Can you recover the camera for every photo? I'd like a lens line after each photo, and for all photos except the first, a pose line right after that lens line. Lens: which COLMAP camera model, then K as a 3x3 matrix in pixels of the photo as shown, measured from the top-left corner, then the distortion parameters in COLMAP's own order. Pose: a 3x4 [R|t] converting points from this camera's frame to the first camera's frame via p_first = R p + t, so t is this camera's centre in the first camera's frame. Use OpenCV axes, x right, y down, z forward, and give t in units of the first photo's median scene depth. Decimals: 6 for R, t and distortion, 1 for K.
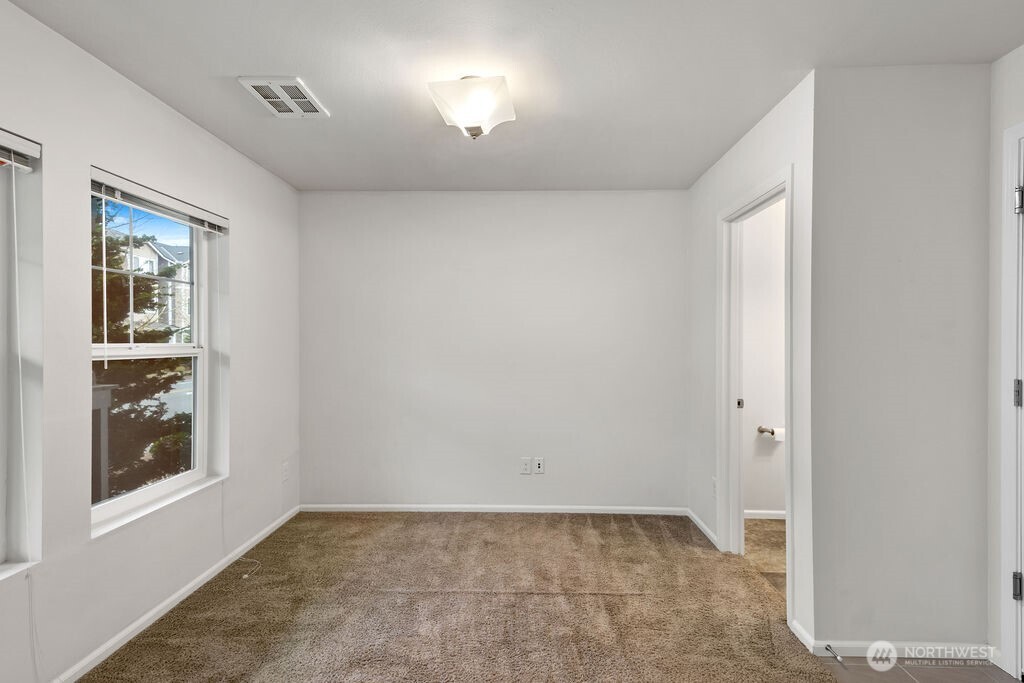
lens RADIAL K [[464.5, 0, 510.4], [0, 464.5, 349.4], [0, 0, 1]] dist [0.033905, -0.011893]
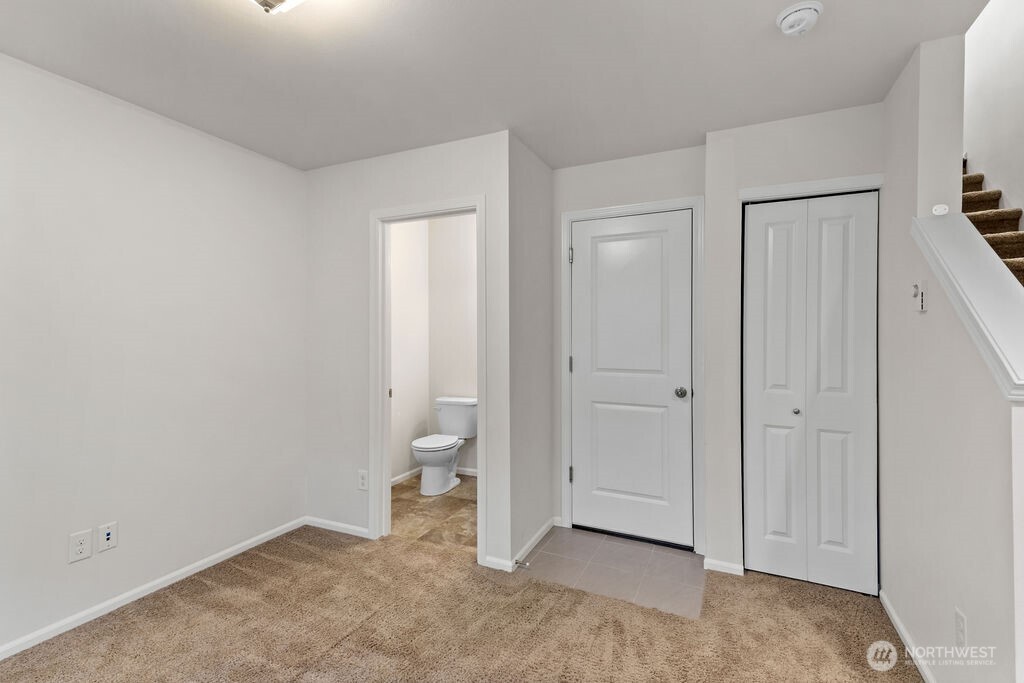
lens RADIAL K [[461.5, 0, 515.9], [0, 461.5, 336.2], [0, 0, 1]] dist [0.040892, -0.018073]
pose [[0.402920, -0.010084, 0.915179, -0.371378], [0.015268, 0.999874, 0.004295, -0.015239], [-0.915108, 0.012242, 0.403024, 0.312372]]
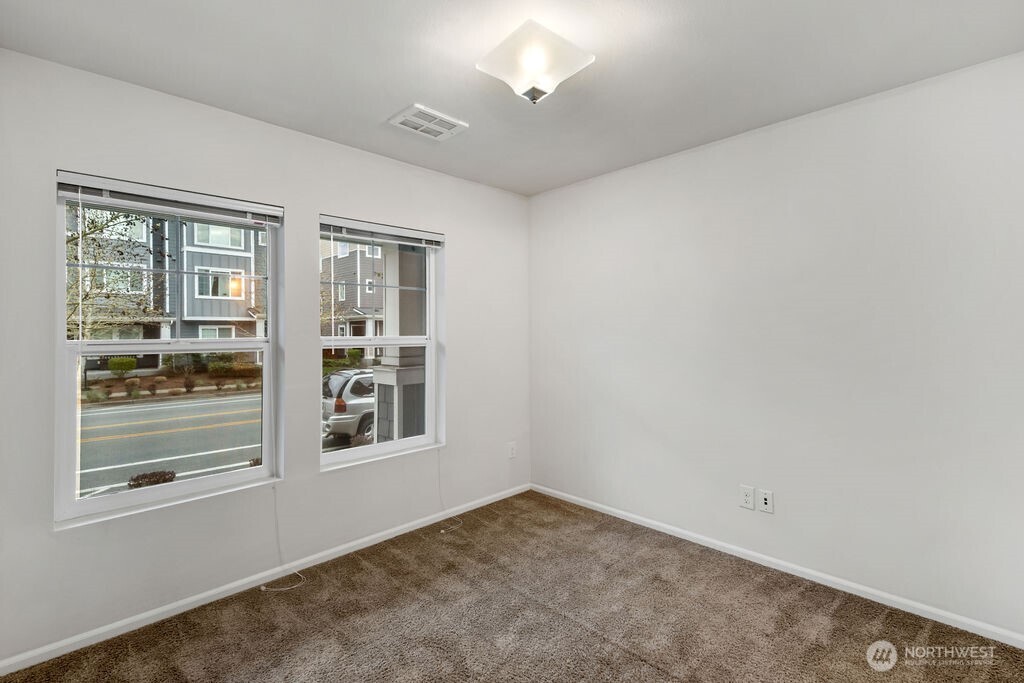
lens RADIAL K [[461.5, 0, 515.9], [0, 461.5, 336.2], [0, 0, 1]] dist [0.040892, -0.018073]
pose [[0.733236, -0.002872, -0.679968, 0.350305], [-0.003935, 0.999956, -0.008467, -0.002936], [0.679962, 0.008884, 0.733193, 0.242825]]
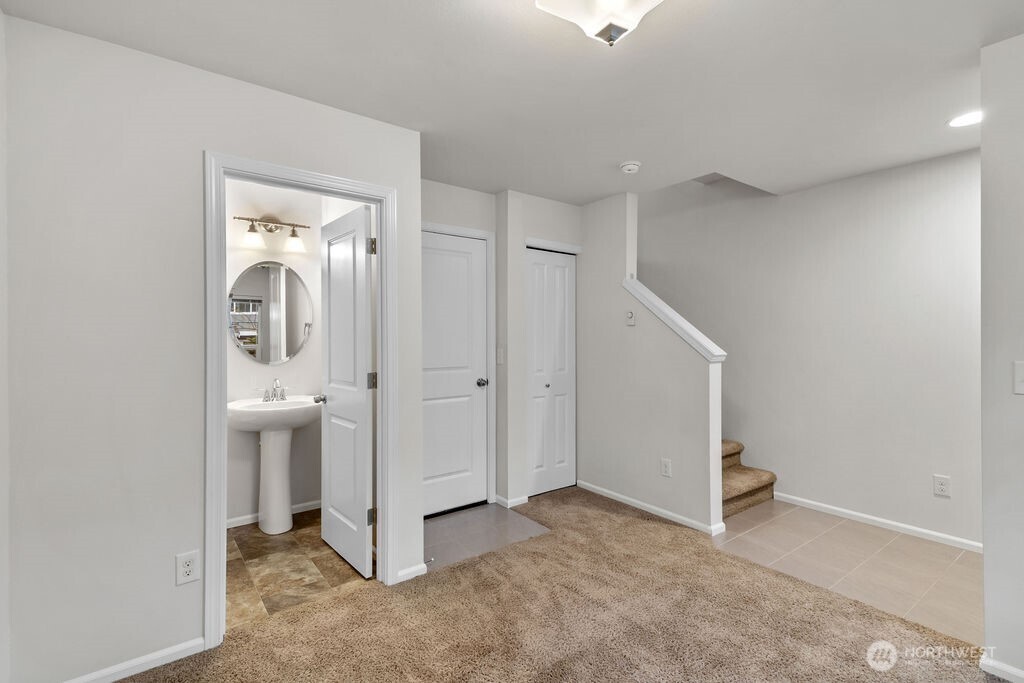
lens RADIAL K [[465.7, 0, 519.8], [0, 465.7, 339.1], [0, 0, 1]] dist [0.012194, 0.000018]
pose [[-0.626283, -0.008243, 0.779552, -0.376911], [0.012131, 0.999720, 0.020316, -0.028213], [-0.779502, 0.022180, -0.626007, 1.116633]]
